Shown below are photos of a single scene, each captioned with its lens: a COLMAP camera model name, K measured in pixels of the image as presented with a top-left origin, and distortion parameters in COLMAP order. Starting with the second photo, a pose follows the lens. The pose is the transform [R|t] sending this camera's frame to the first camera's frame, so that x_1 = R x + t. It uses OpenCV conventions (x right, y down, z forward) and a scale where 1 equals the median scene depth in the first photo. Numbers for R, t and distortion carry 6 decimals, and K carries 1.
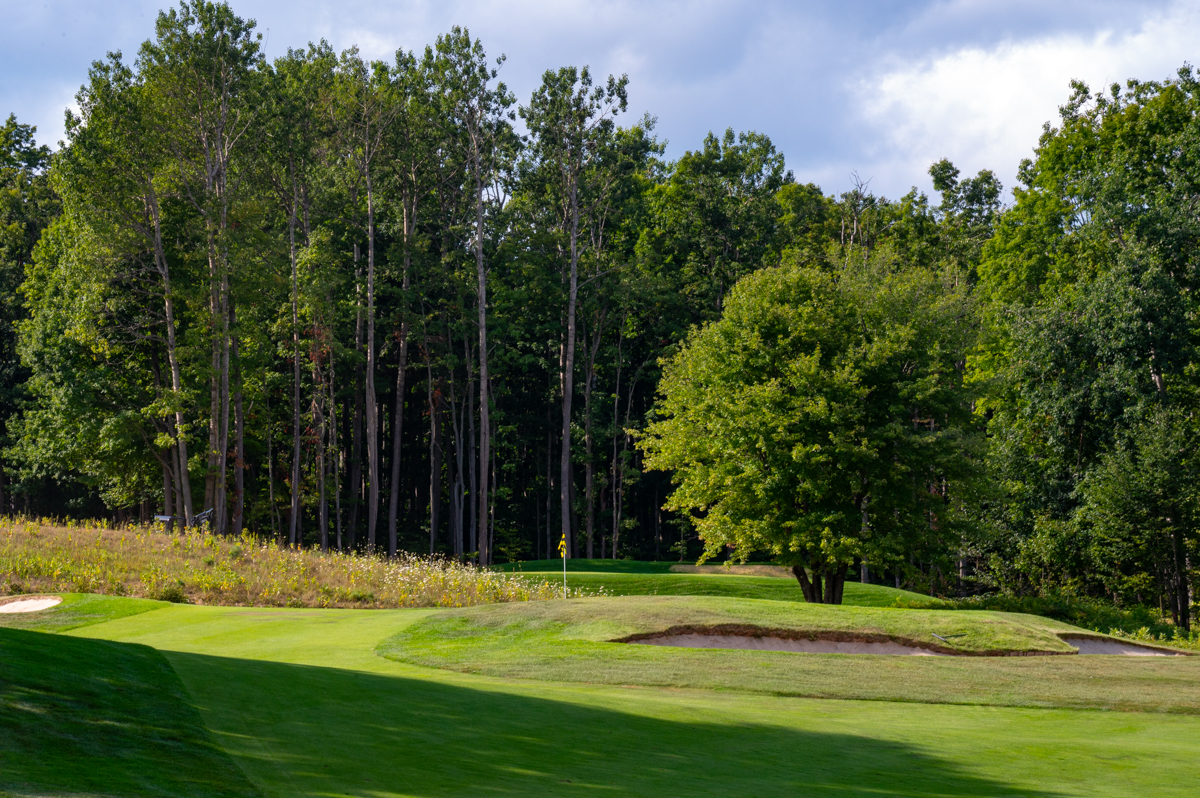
lens RADIAL K [[3965.8, 0, 642.8], [0, 3965.8, 429.9], [0, 0, 1]] dist [1.038407, 0.000000]
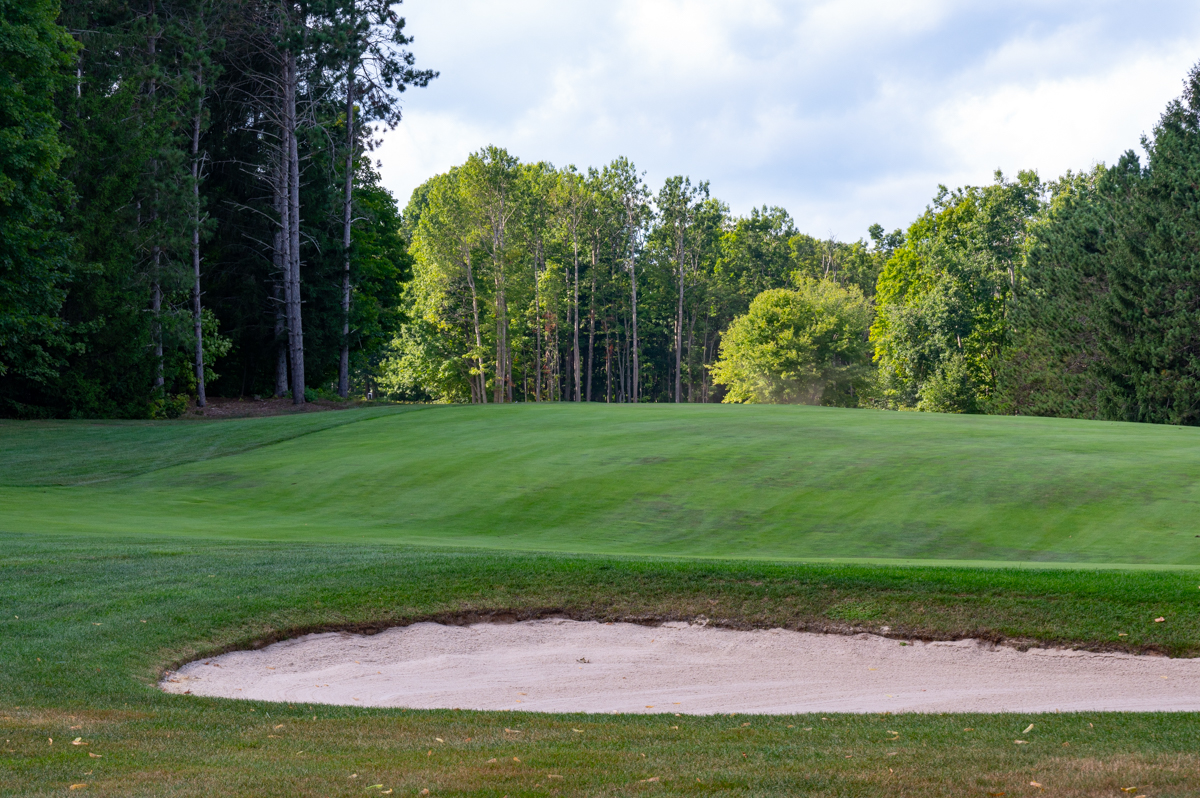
lens RADIAL K [[2869.7, 0, 598.7], [0, 2869.7, 398.3], [0, 0, 1]] dist [-0.515560, 0.000000]
pose [[0.998826, -0.003961, -0.048271, 0.009027], [0.004476, 0.999934, 0.010568, 0.000805], [0.048226, -0.010772, 0.998778, -0.377190]]
